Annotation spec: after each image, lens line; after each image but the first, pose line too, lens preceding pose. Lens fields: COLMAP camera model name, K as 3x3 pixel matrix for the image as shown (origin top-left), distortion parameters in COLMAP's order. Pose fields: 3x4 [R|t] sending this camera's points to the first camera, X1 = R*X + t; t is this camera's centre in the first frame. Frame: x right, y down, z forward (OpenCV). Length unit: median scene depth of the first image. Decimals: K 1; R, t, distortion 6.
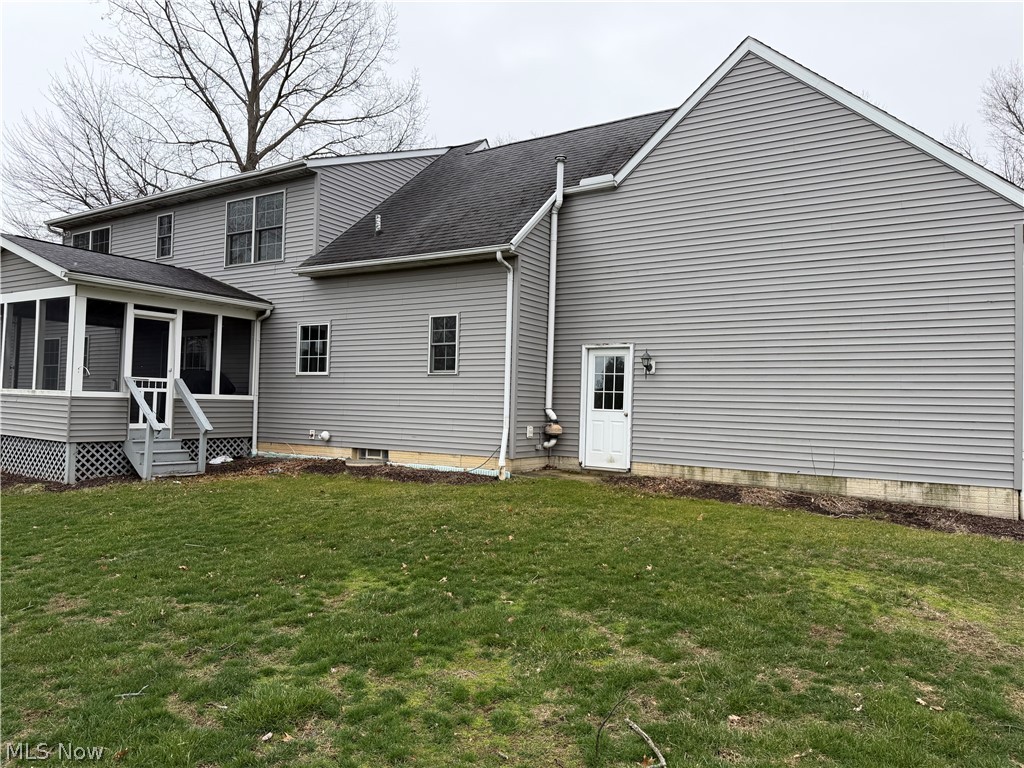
lens RADIAL K [[702.3, 0, 512.0], [0, 702.3, 384.0], [0, 0, 1]] dist [0.080199, -0.100420]
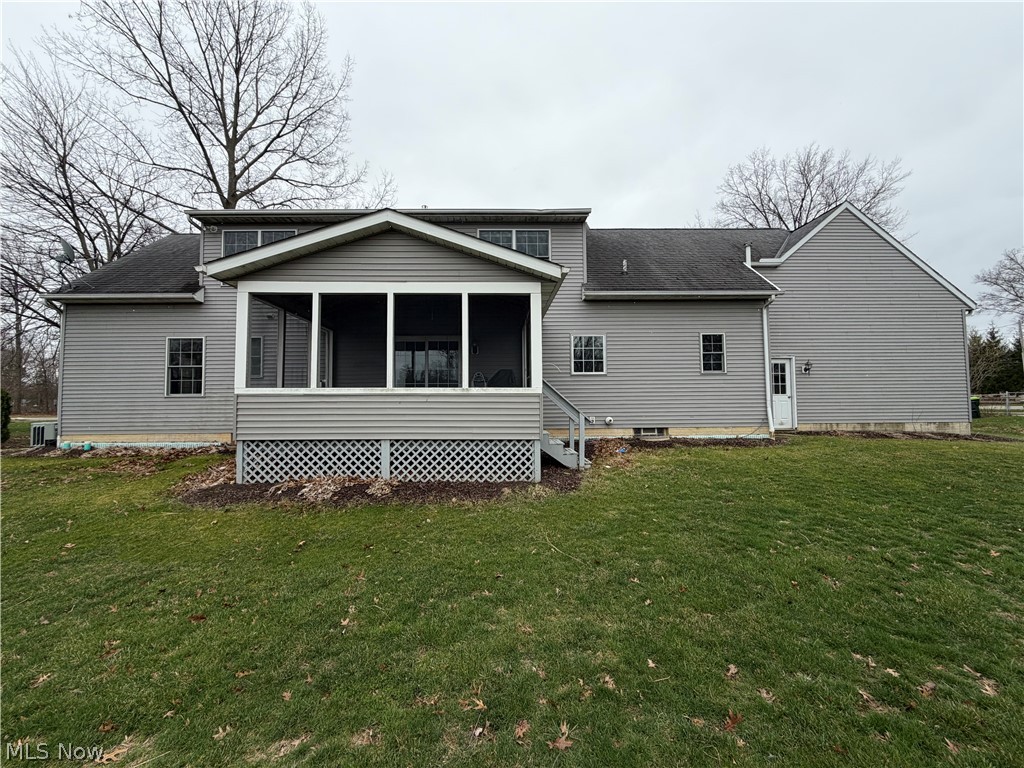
lens RADIAL K [[395.4, 0, 512.0], [0, 395.4, 384.0], [0, 0, 1]] dist [-0.002897, -0.000188]
pose [[0.838031, -0.009988, 0.545531, -0.990881], [0.010686, 0.999941, 0.001892, 0.002585], [-0.545517, 0.004244, 0.838089, 0.577826]]
